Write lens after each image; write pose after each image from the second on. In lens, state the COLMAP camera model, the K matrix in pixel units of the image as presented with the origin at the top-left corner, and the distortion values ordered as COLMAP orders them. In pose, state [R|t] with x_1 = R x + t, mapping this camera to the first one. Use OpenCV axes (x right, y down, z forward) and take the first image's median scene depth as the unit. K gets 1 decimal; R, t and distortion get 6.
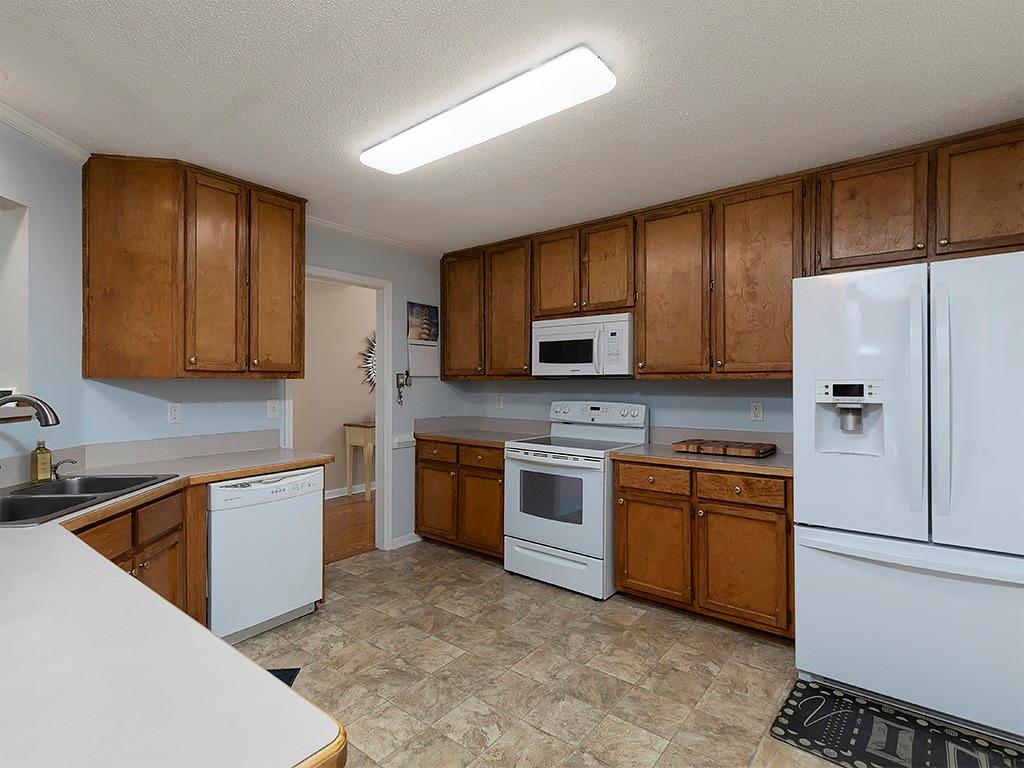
lens RADIAL K [[500.4, 0, 489.6], [0, 500.4, 383.3], [0, 0, 1]] dist [0.007688, -0.002733]
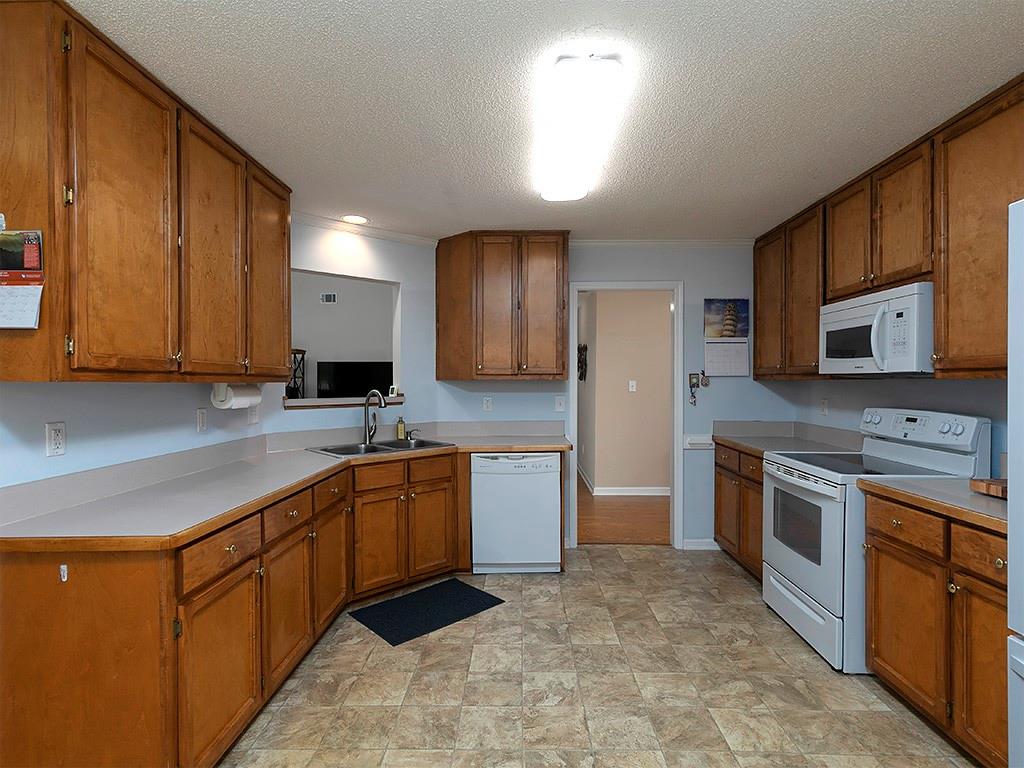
lens RADIAL K [[500.4, 0, 517.9], [0, 500.4, 383.4], [0, 0, 1]] dist [0.007688, -0.002733]
pose [[0.641344, 0.002824, -0.767248, 0.434651], [-0.000606, 0.999995, 0.003174, -0.003582], [0.767253, -0.001571, 0.641342, 0.126387]]
